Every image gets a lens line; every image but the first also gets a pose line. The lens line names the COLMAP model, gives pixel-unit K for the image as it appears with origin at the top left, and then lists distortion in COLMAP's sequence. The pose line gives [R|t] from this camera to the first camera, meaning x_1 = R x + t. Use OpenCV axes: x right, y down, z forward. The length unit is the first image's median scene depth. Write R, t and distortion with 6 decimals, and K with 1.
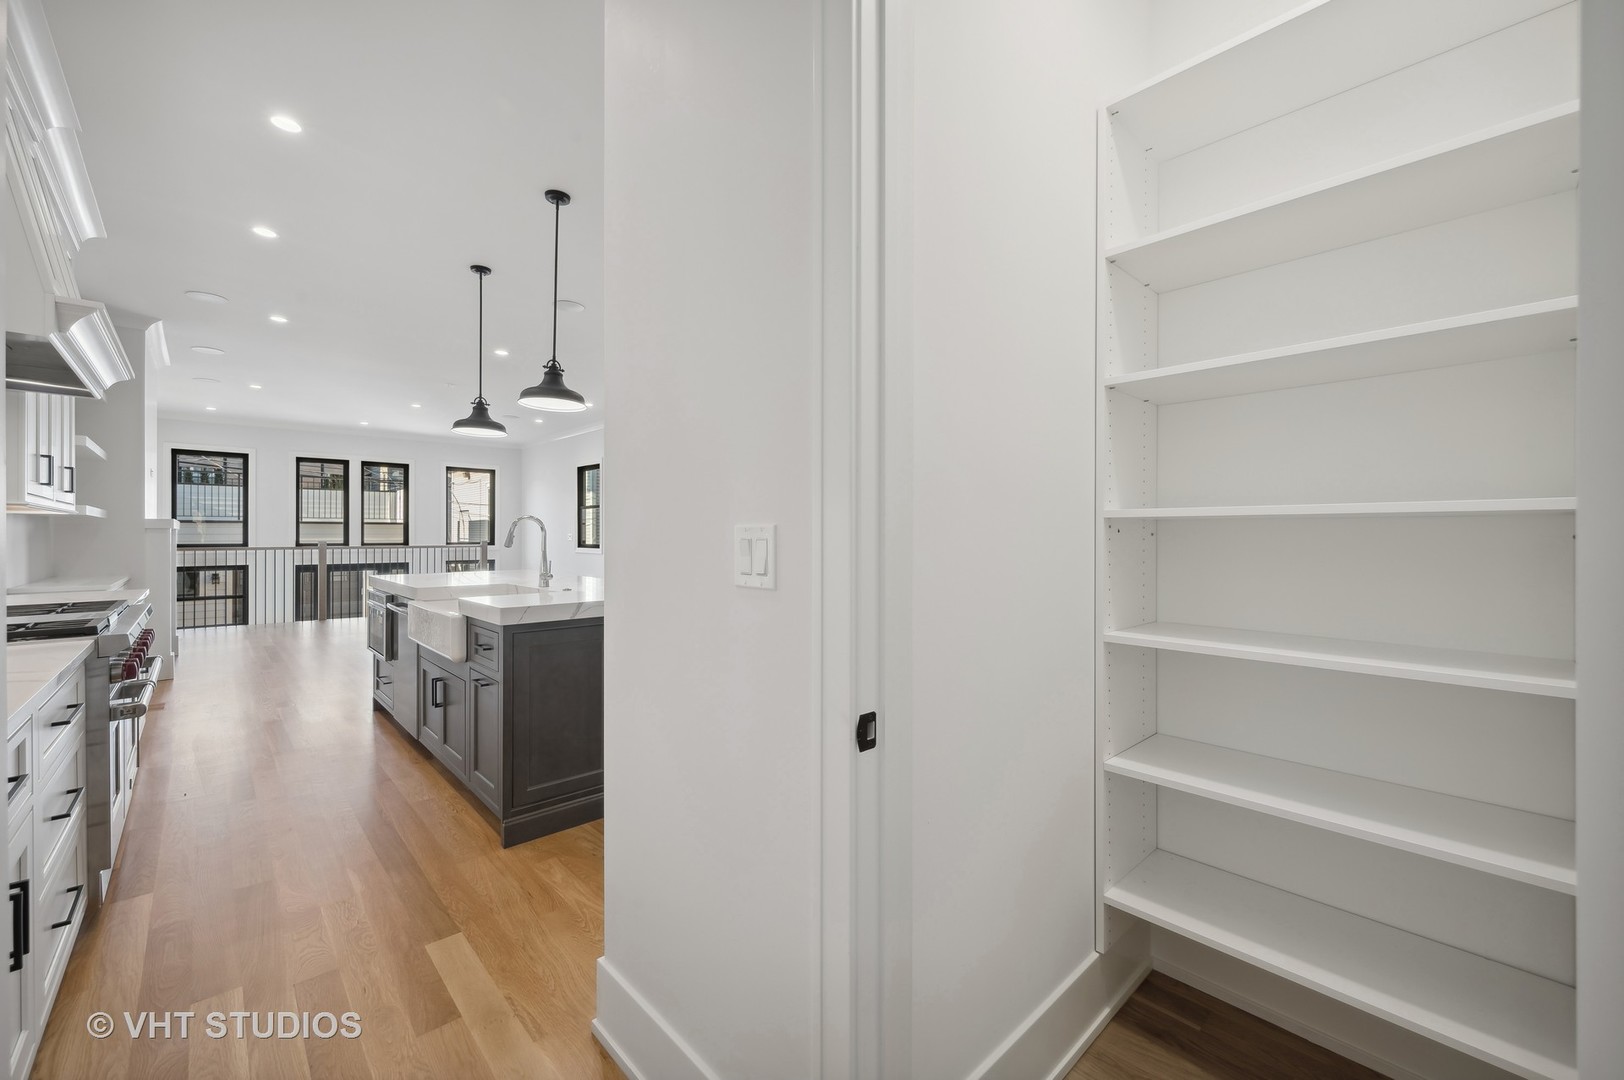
lens RADIAL K [[644.8, 0, 813.4], [0, 644.8, 536.3], [0, 0, 1]] dist [0.000059, 0.000200]
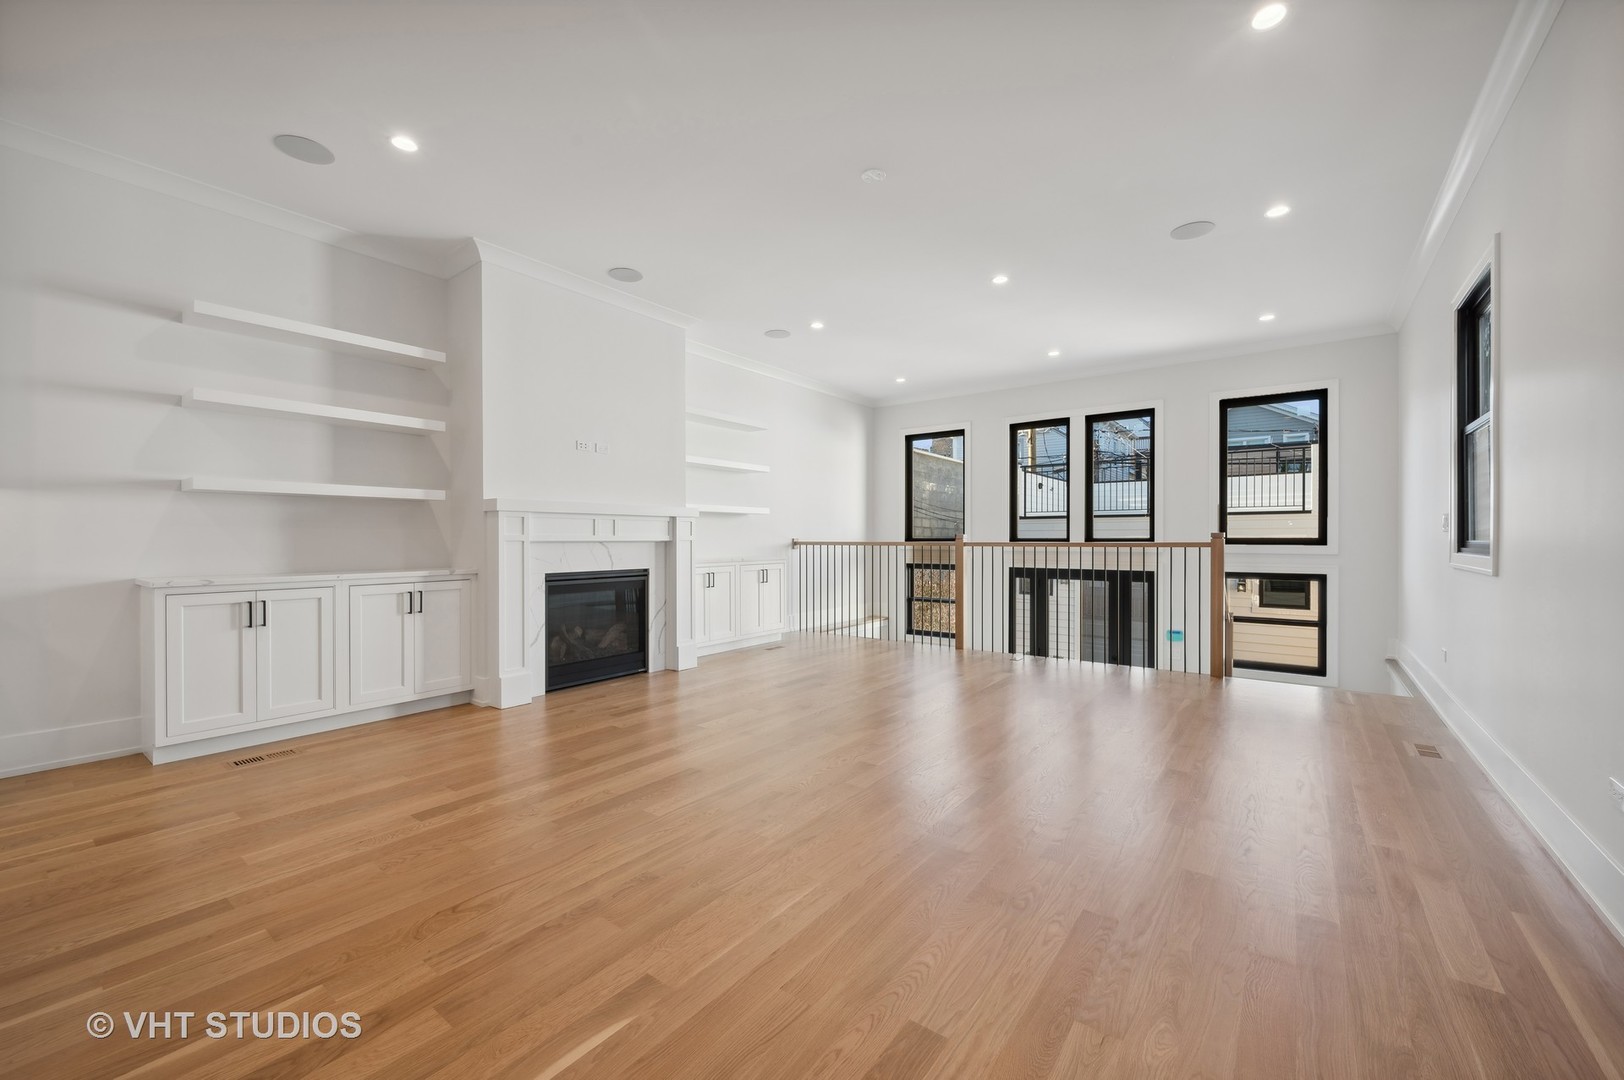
lens RADIAL K [[644.8, 0, 807.2], [0, 644.8, 542.4], [0, 0, 1]] dist [0.000059, 0.000200]
pose [[0.162368, 0.004888, -0.986718, -0.093469], [0.000659, 0.999987, 0.005062, 0.010931], [0.986730, -0.001473, 0.162362, 0.621284]]
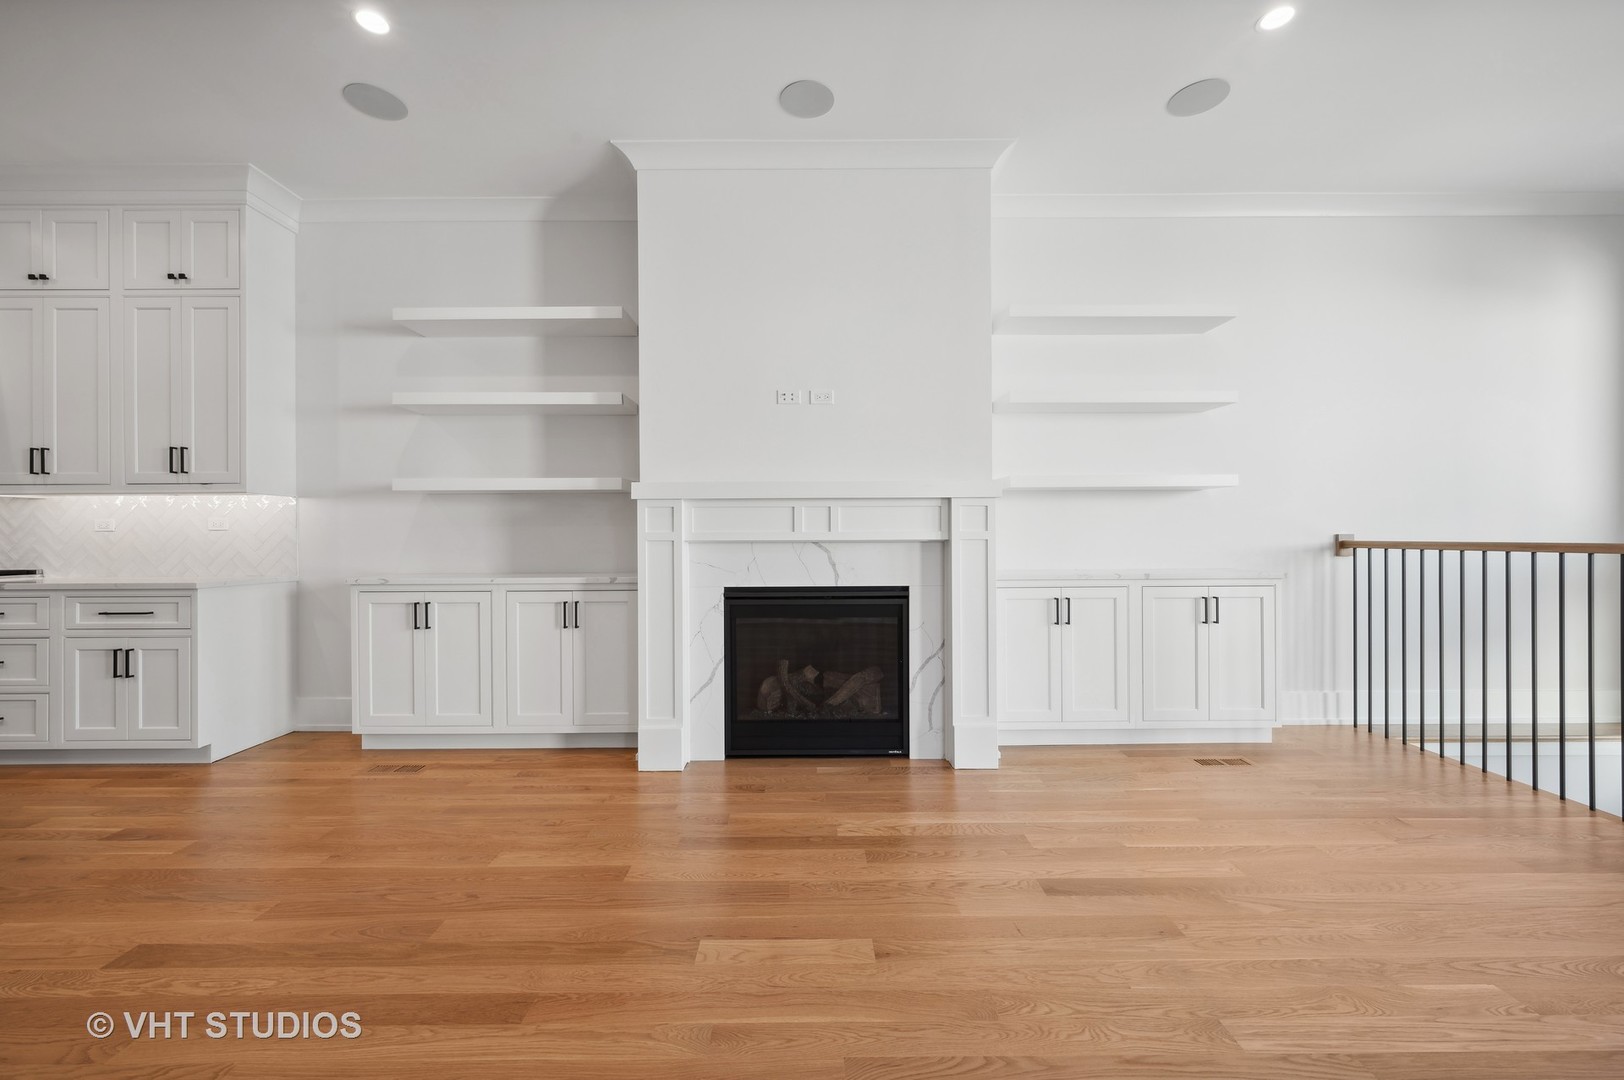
lens RADIAL K [[644.8, 0, 810.6], [0, 644.8, 541.0], [0, 0, 1]] dist [0.000059, 0.000200]
pose [[-0.683227, 0.007531, -0.730167, -0.348620], [0.003562, 0.999969, 0.006980, 0.010254], [0.730197, 0.002168, -0.683233, 0.749902]]
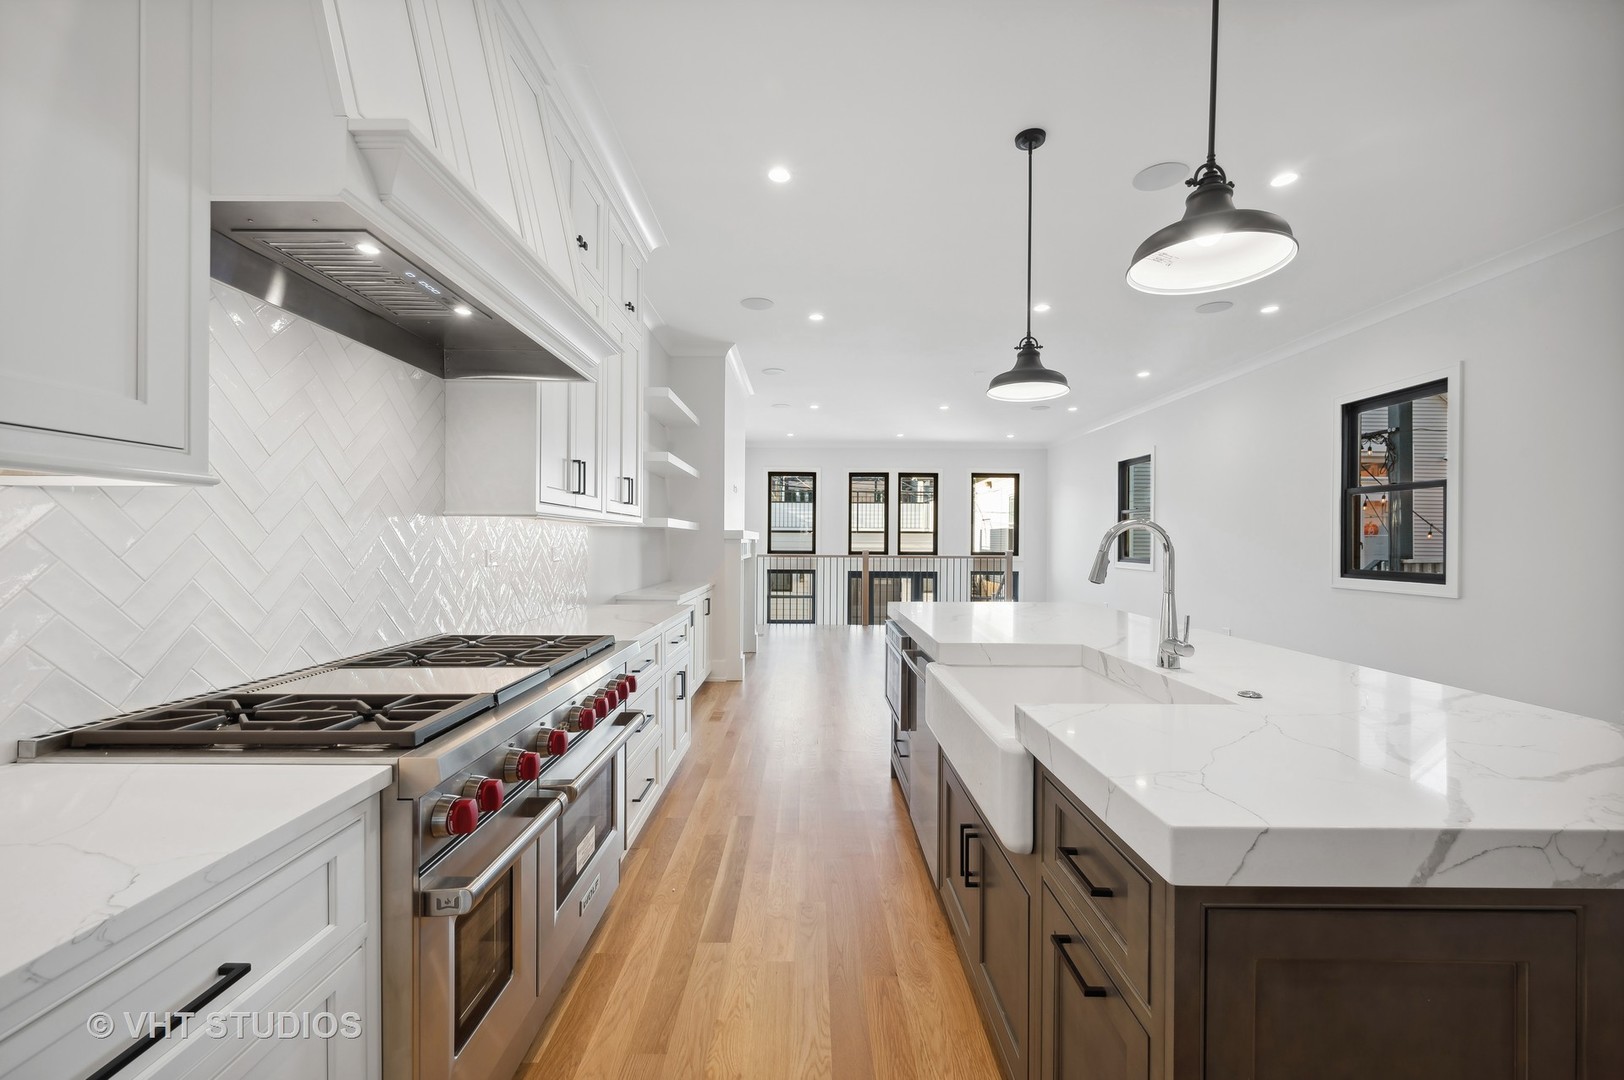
lens RADIAL K [[644.8, 0, 801.1], [0, 644.8, 537.4], [0, 0, 1]] dist [0.000059, 0.000200]
pose [[0.716727, 0.001099, -0.697353, -0.091730], [-0.008549, 0.999937, -0.007211, -0.004019], [0.697301, 0.011130, 0.716692, 0.152481]]
